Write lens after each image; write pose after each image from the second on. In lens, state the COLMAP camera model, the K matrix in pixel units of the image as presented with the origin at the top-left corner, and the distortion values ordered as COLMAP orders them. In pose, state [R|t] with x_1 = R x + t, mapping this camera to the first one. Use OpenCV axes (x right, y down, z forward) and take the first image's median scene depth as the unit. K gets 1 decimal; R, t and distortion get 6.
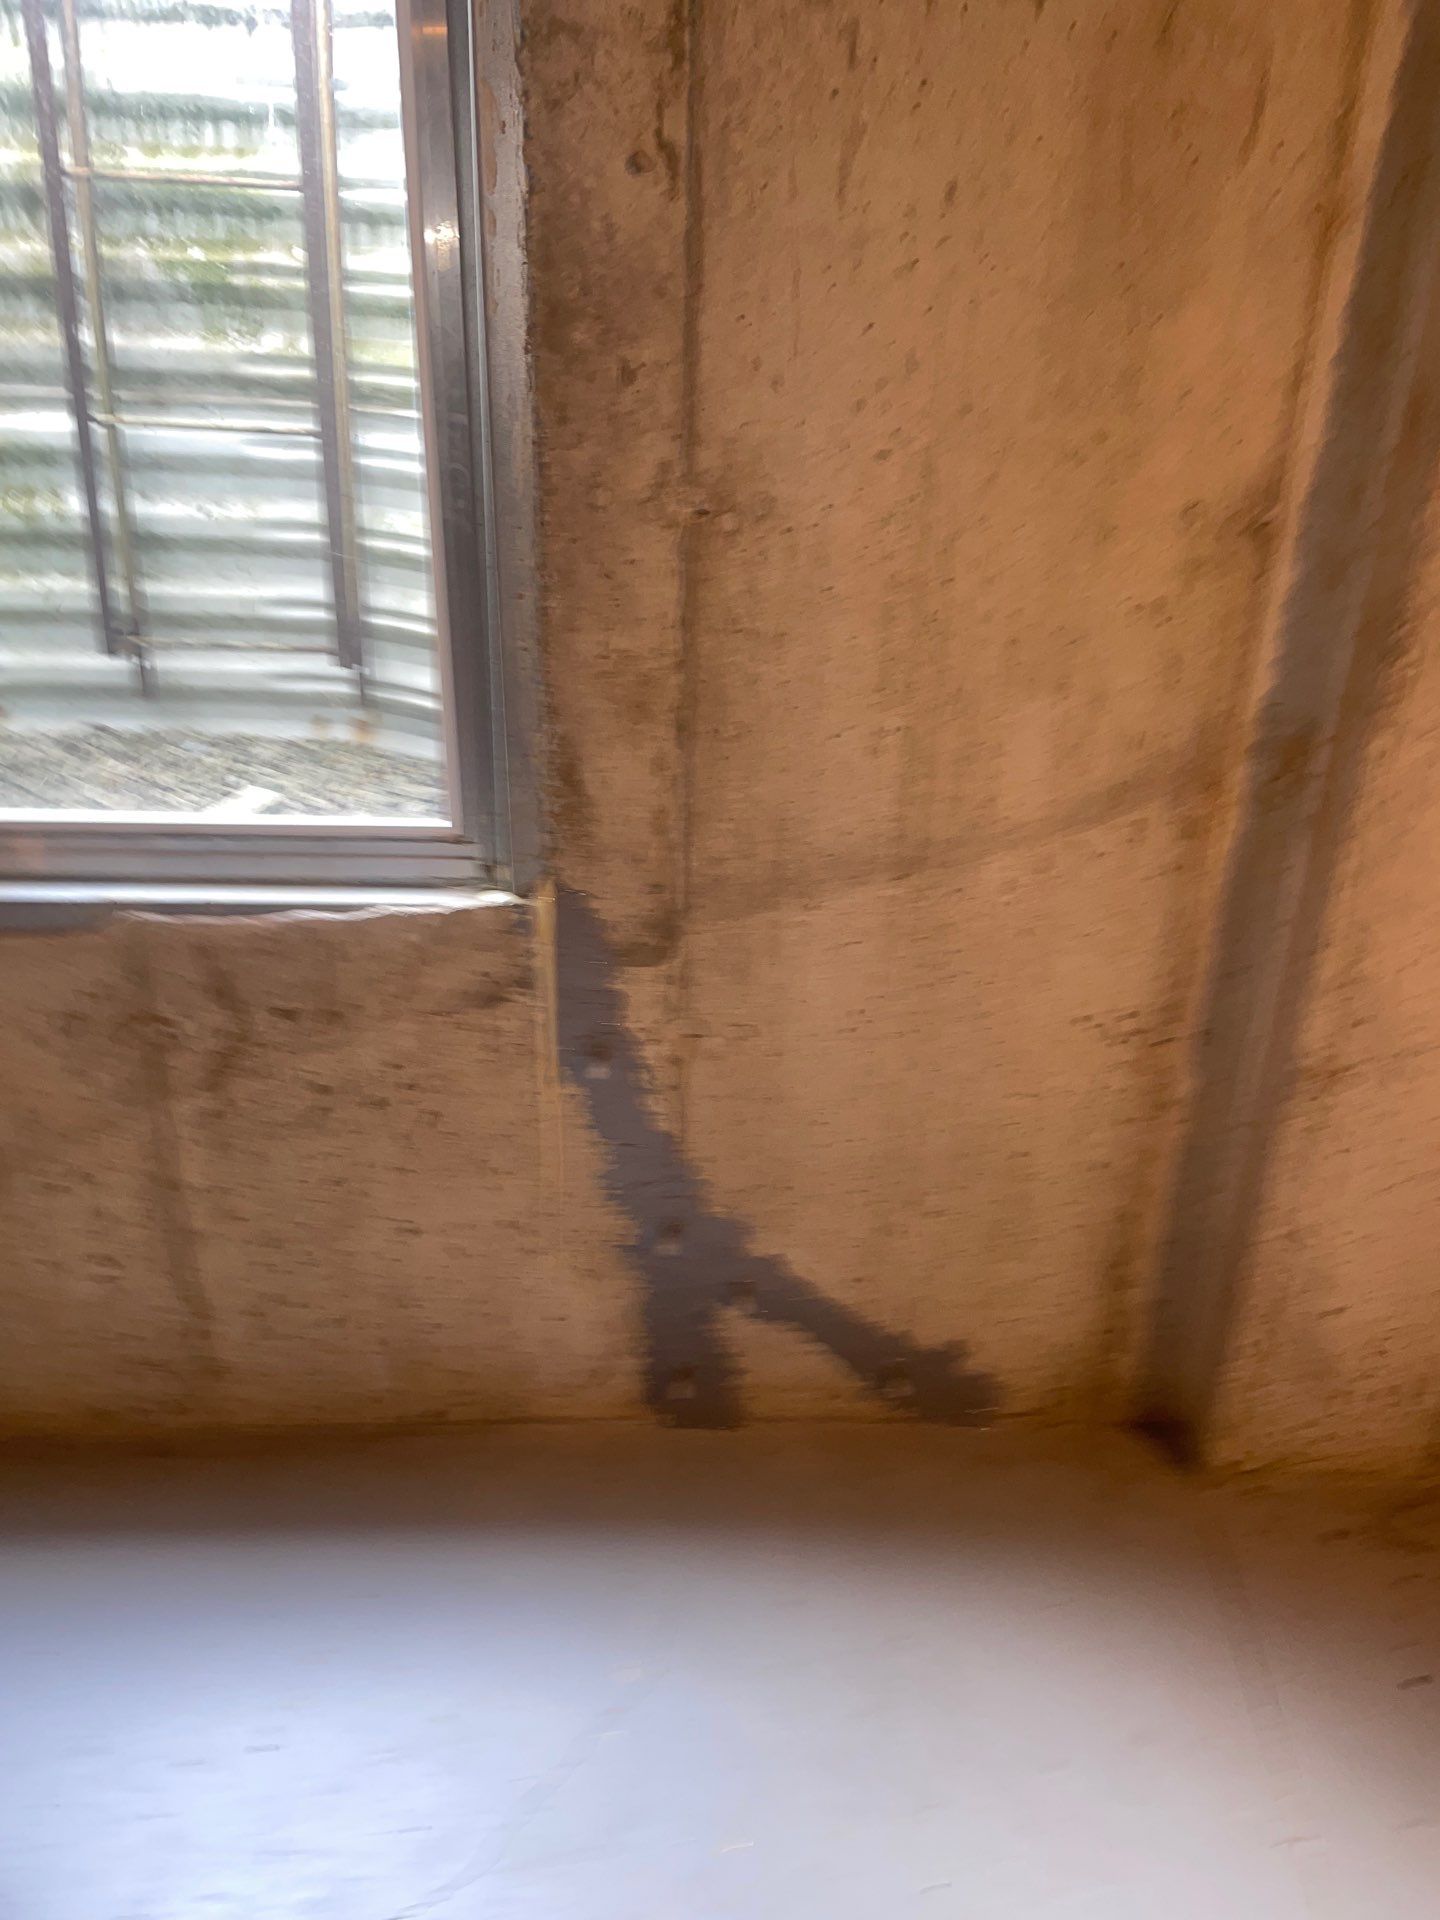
lens RADIAL K [[1529.0, 0, 789.3], [0, 1529.0, 1004.1], [0, 0, 1]] dist [0.076631, -0.105955]
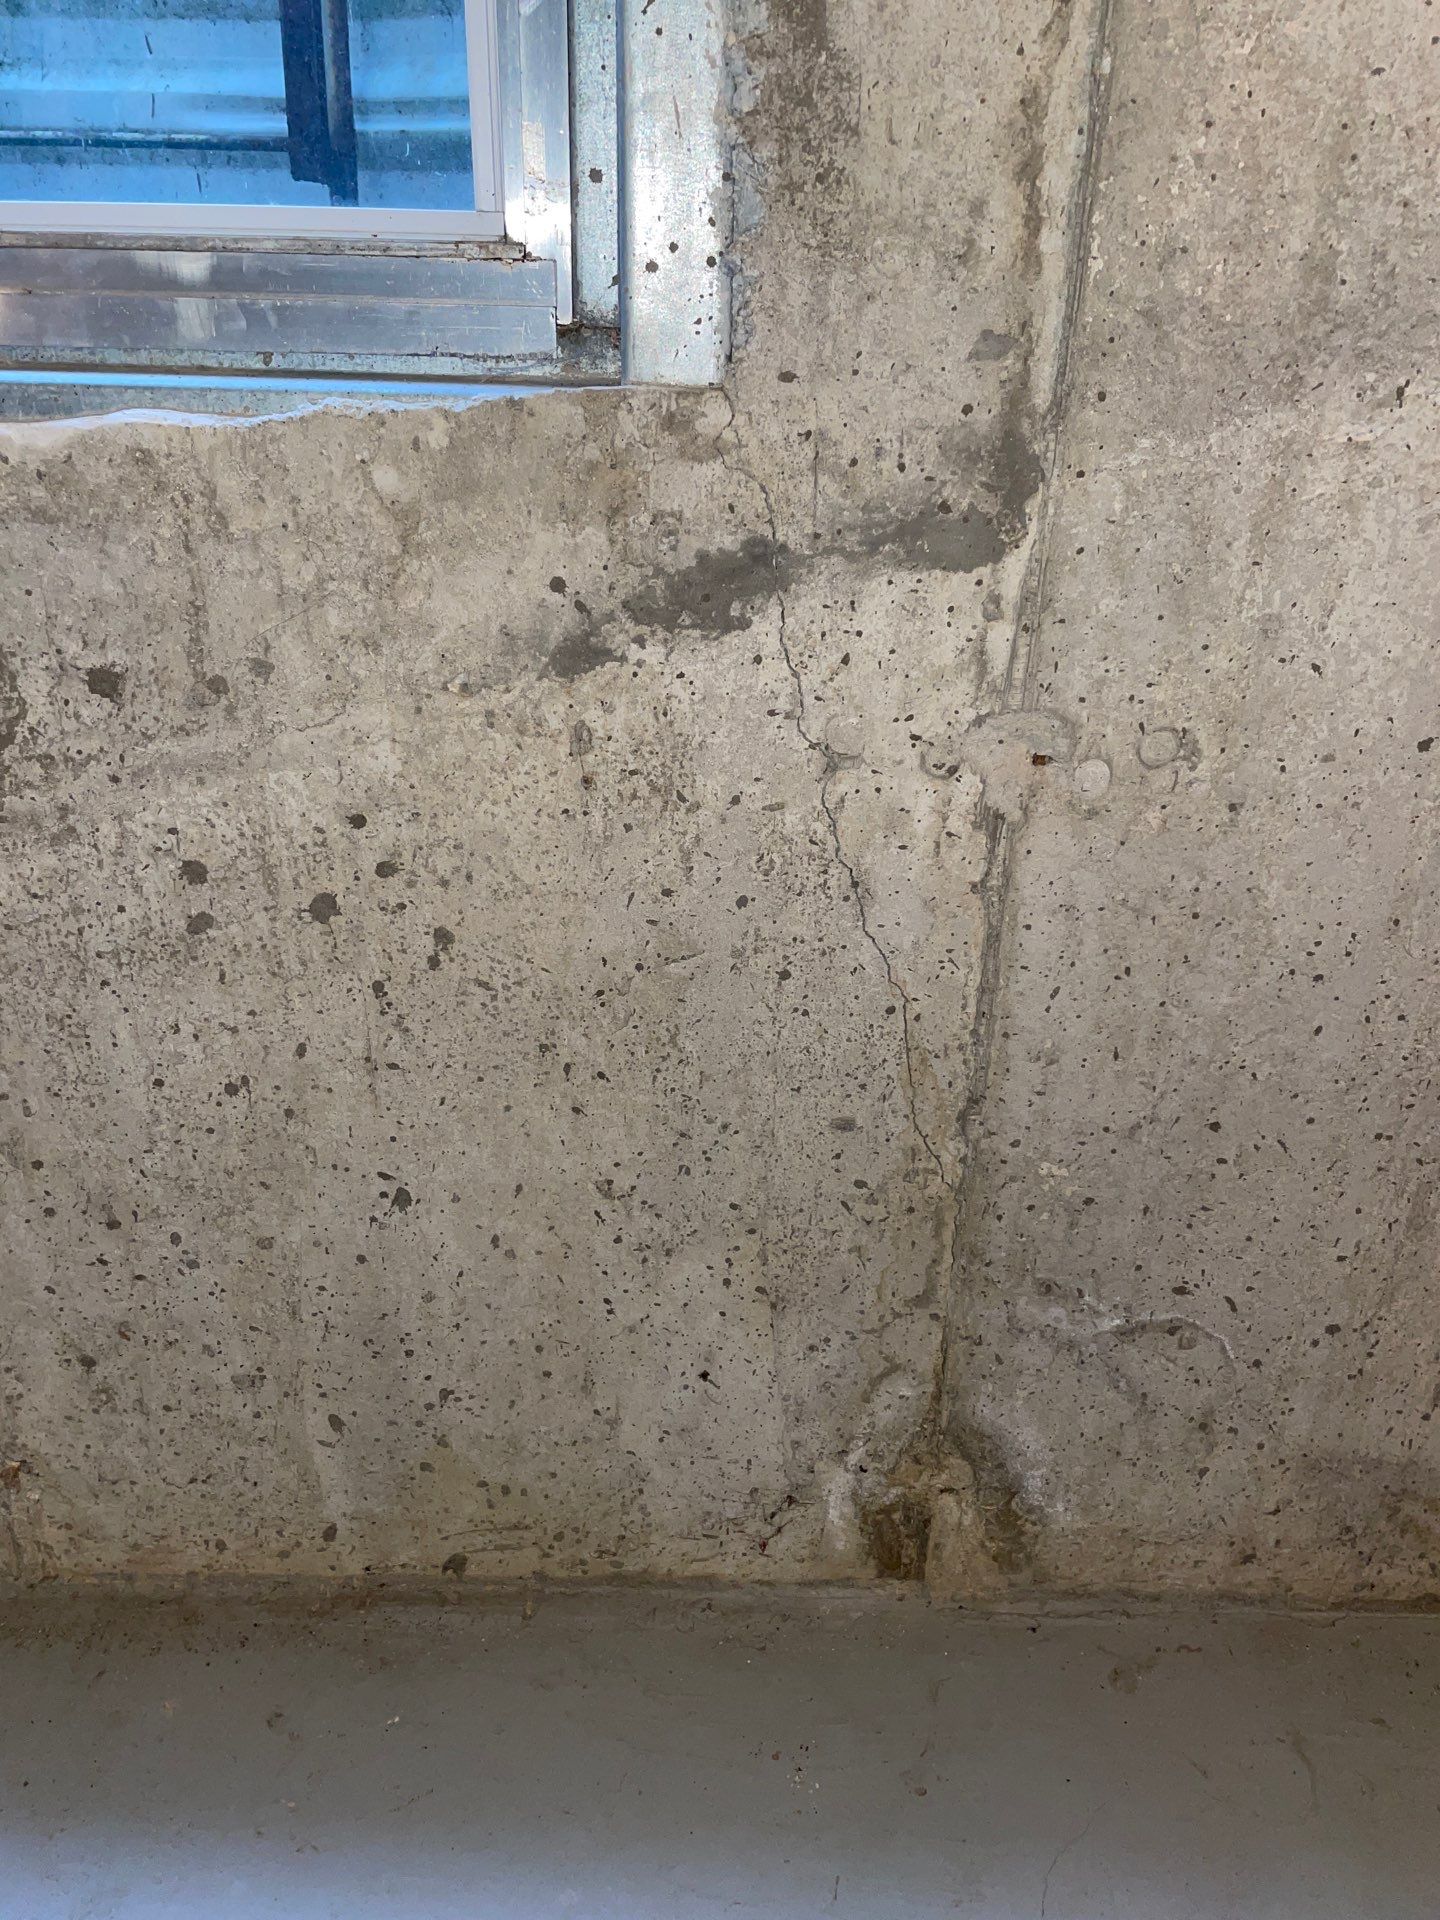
lens RADIAL K [[1505.6, 0, 720.0], [0, 1505.6, 960.0], [0, 0, 1]] dist [0.102859, -0.179698]
pose [[0.996557, 0.013970, -0.081729, -0.122600], [-0.014764, 0.999849, -0.009117, 0.087164], [0.081589, 0.010292, 0.996613, 0.610408]]
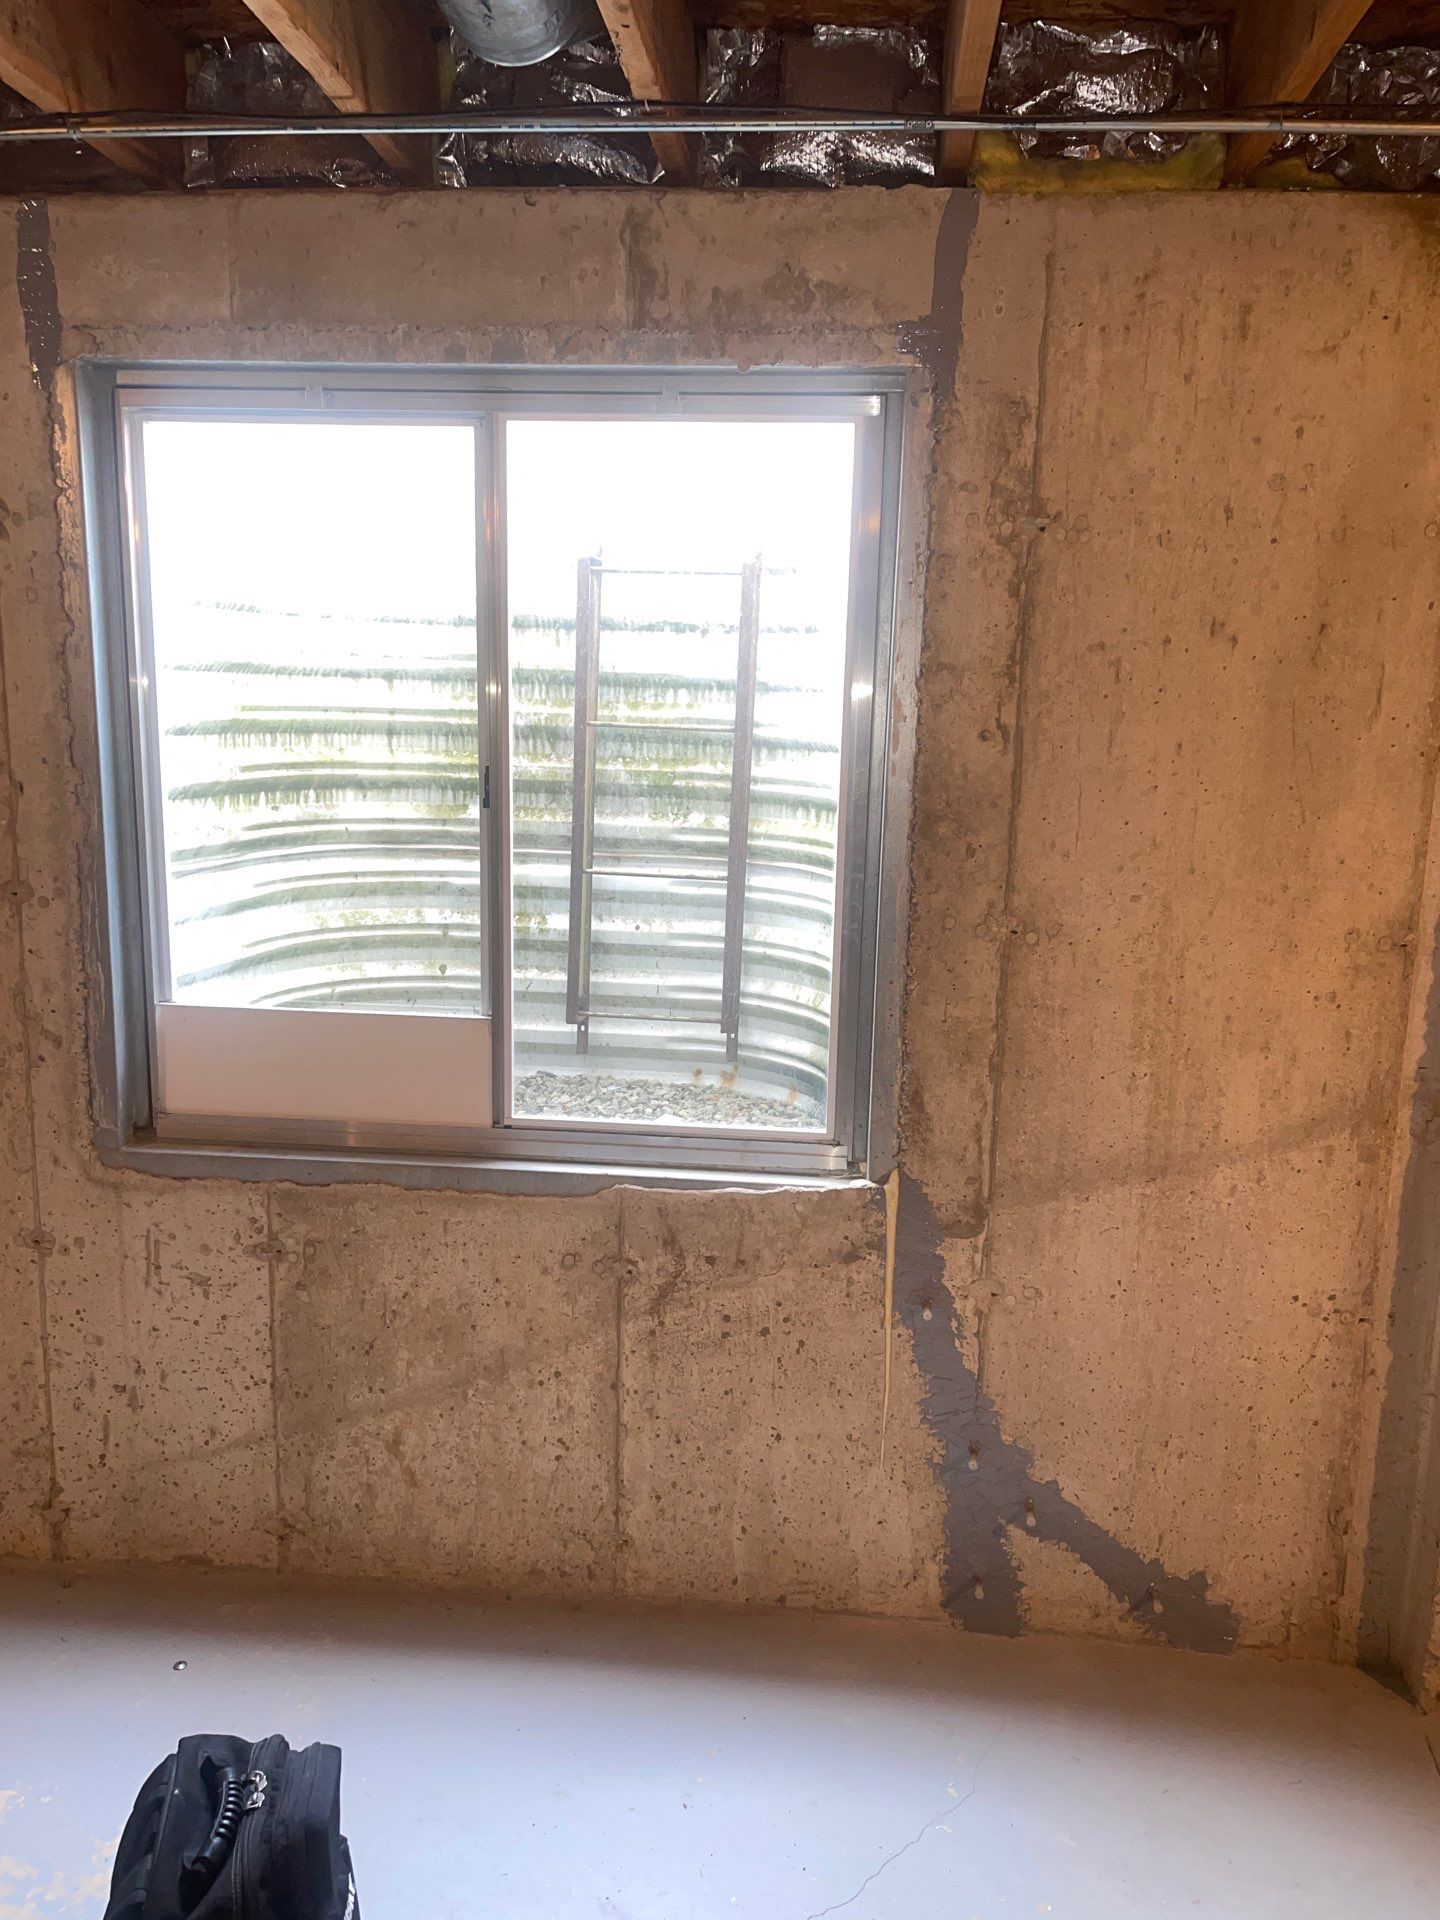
lens RADIAL K [[1505.6, 0, 720.0], [0, 1505.6, 960.0], [0, 0, 1]] dist [0.102859, -0.179698]
pose [[0.984568, 0.011492, -0.174622, -0.073515], [-0.059894, 0.959709, -0.274540, 0.128354], [0.164431, 0.280762, 0.945587, -0.429864]]
